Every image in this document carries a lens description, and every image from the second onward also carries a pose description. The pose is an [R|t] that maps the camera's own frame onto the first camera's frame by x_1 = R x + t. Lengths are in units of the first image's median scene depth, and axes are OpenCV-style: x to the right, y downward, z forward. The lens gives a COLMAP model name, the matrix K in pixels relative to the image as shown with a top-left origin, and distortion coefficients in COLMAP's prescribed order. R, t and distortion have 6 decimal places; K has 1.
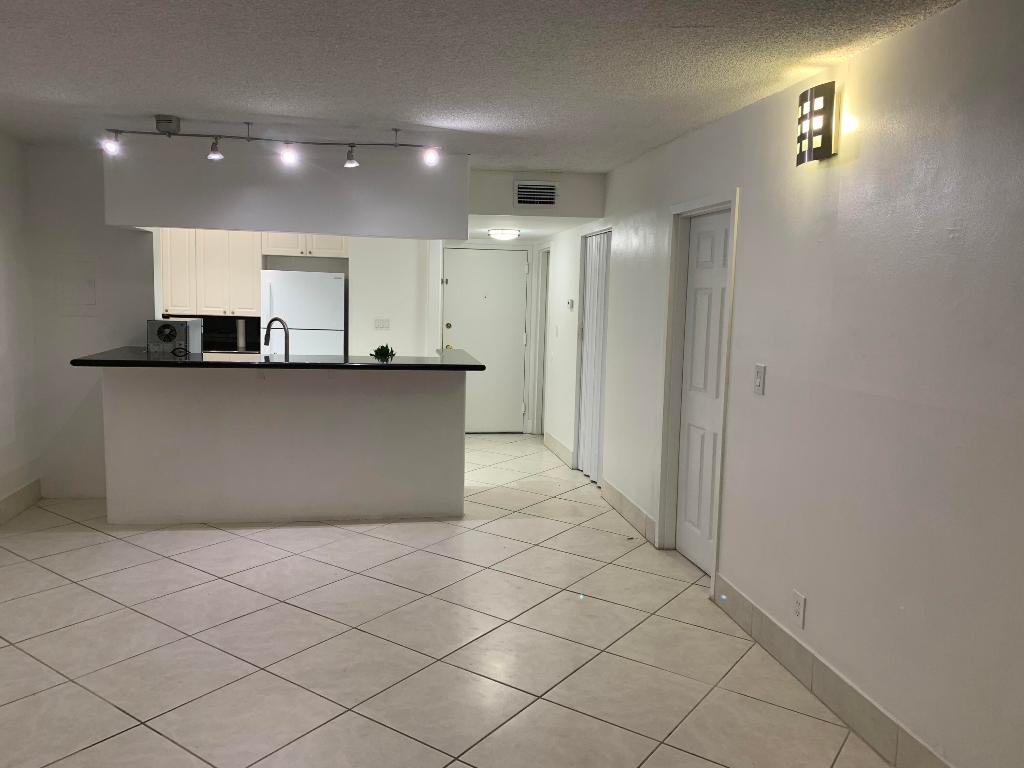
lens RADIAL K [[758.0, 0, 512.0], [0, 758.0, 384.0], [0, 0, 1]] dist [0.085159, -0.128079]
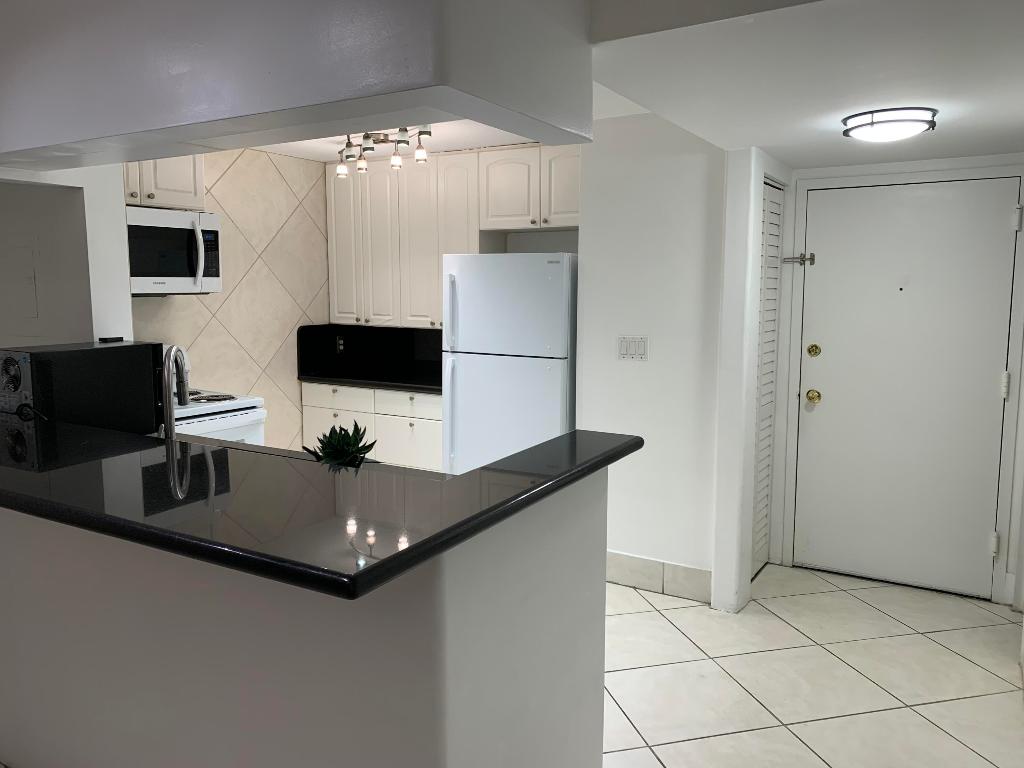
lens RADIAL K [[758.0, 0, 512.0], [0, 758.0, 384.0], [0, 0, 1]] dist [0.085159, -0.128079]
pose [[0.746617, 0.060876, -0.662463, 0.108442], [-0.057412, 0.997985, 0.027003, -0.063734], [0.662772, 0.017873, 0.748608, 0.560284]]
